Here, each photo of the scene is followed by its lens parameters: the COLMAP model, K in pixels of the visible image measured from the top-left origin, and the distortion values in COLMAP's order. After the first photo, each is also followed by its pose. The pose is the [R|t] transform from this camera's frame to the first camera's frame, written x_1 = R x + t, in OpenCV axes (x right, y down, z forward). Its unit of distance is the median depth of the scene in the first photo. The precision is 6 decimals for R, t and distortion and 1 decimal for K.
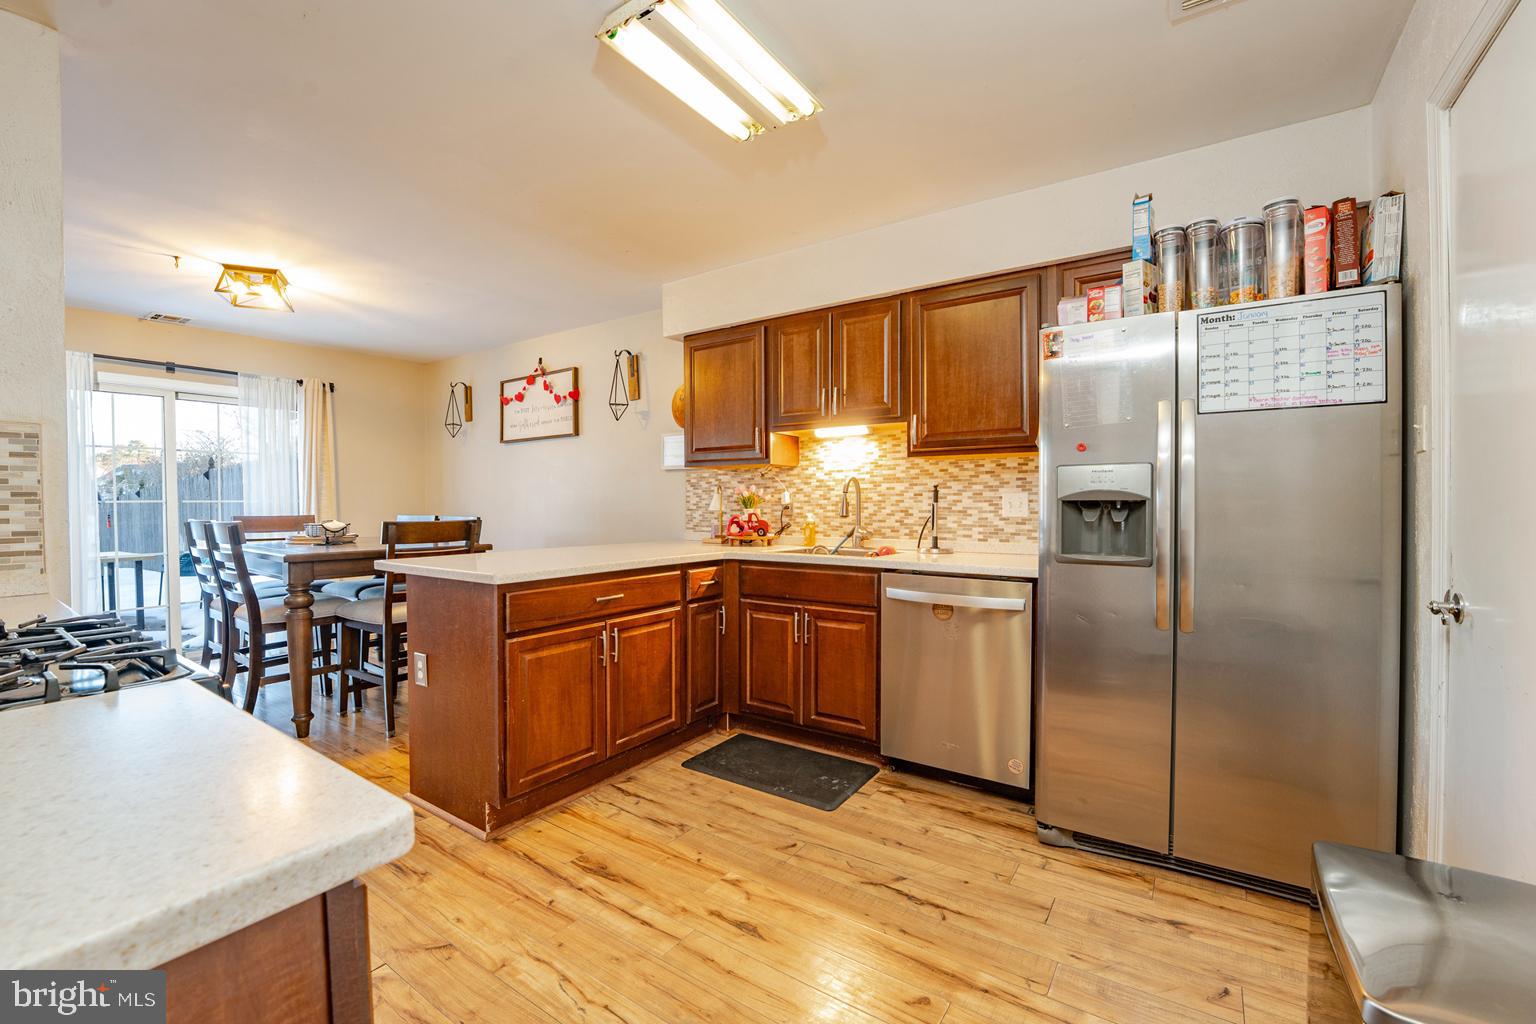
lens RADIAL K [[628.2, 0, 754.0], [0, 628.2, 508.2], [0, 0, 1]] dist [-0.021613, 0.002069]
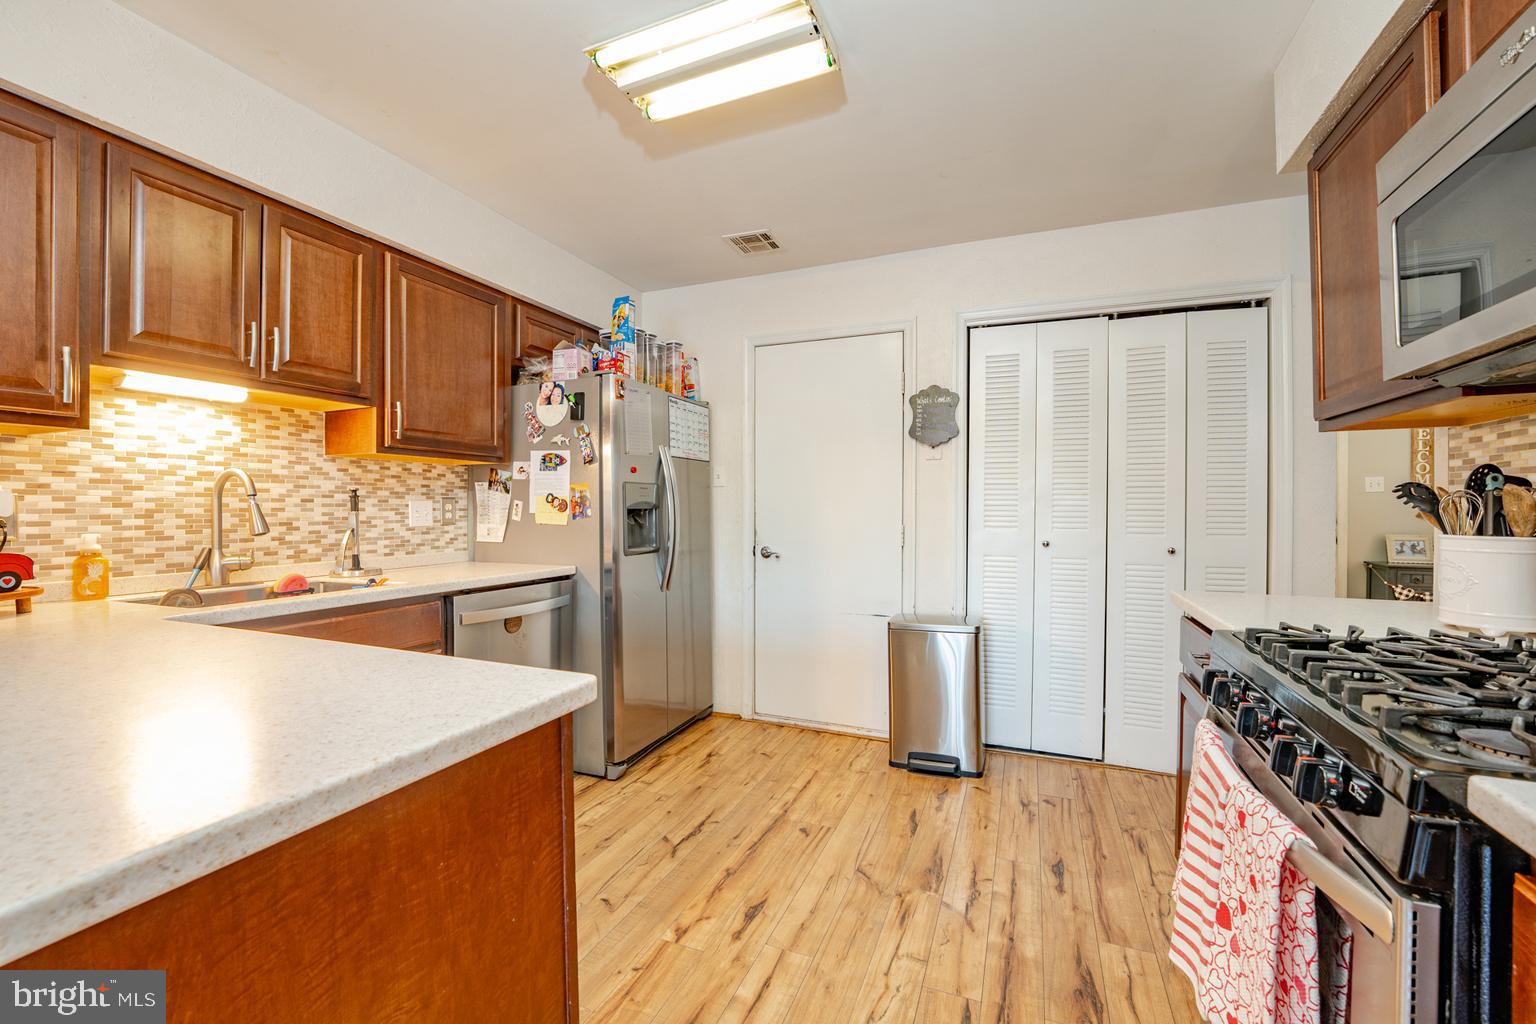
lens RADIAL K [[628.2, 0, 773.5], [0, 628.2, 508.6], [0, 0, 1]] dist [-0.021613, 0.002069]
pose [[-0.210461, 0.000915, 0.977602, -0.535220], [0.010726, 0.999942, 0.001373, -0.007166], [-0.977543, 0.010775, -0.210458, 0.598857]]
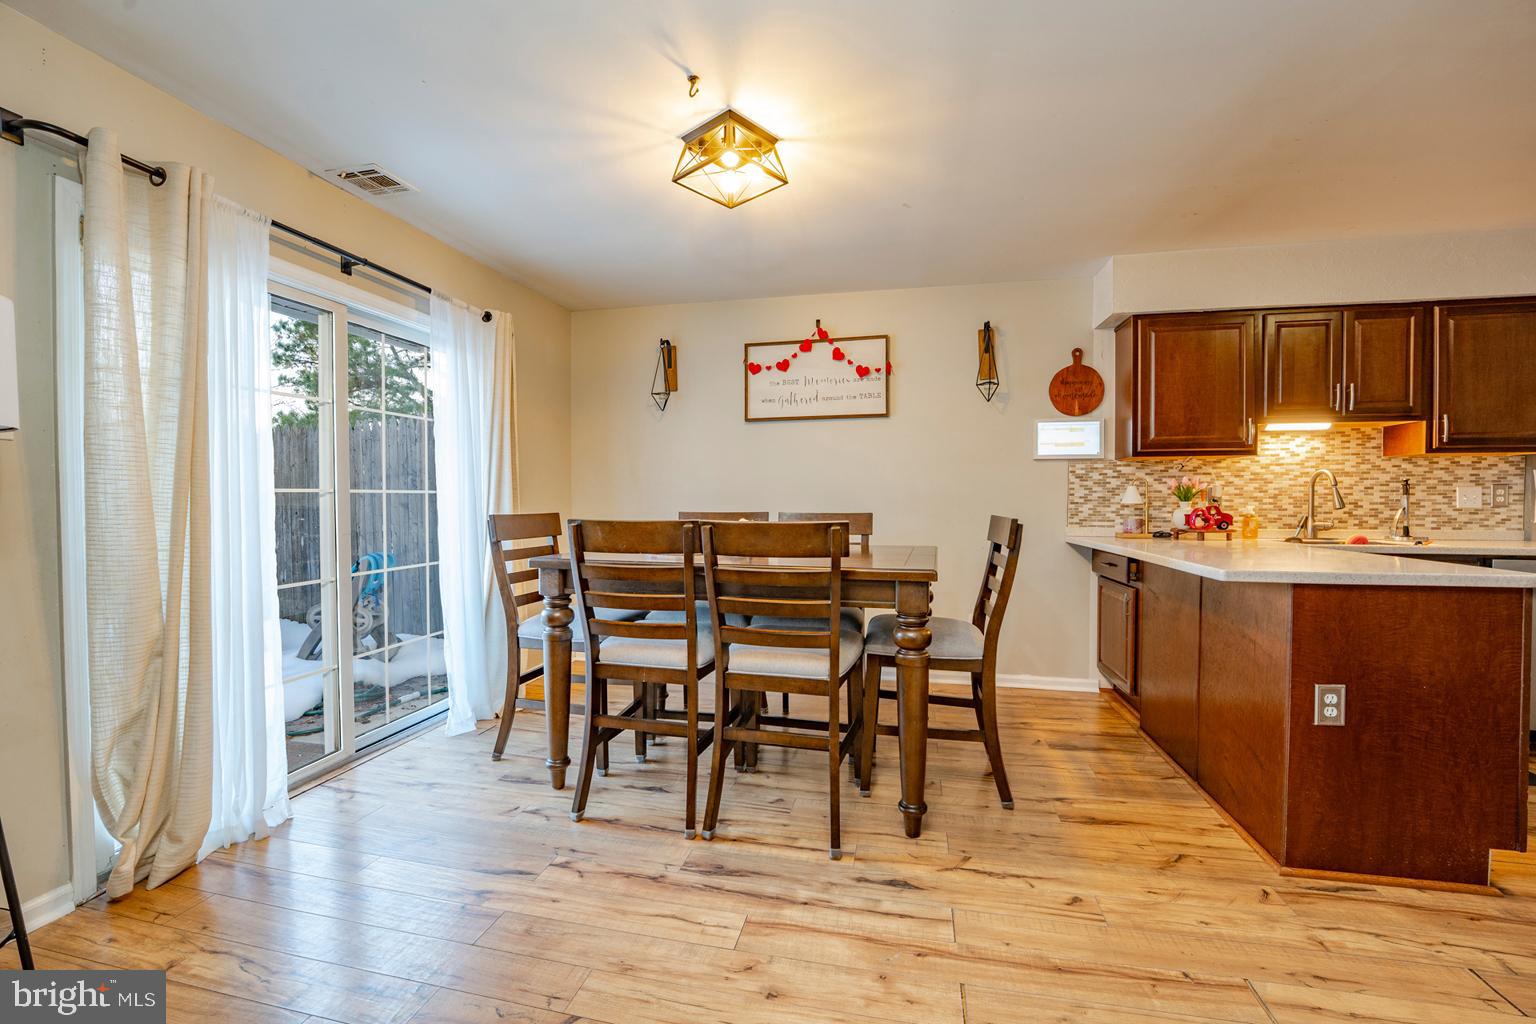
lens RADIAL K [[628.2, 0, 764.4], [0, 628.2, 512.6], [0, 0, 1]] dist [-0.021613, 0.002069]
pose [[0.926489, -0.008049, 0.376236, -1.068063], [0.003384, 0.999909, 0.013058, 0.003384], [-0.376306, -0.010825, 0.926432, 0.388778]]
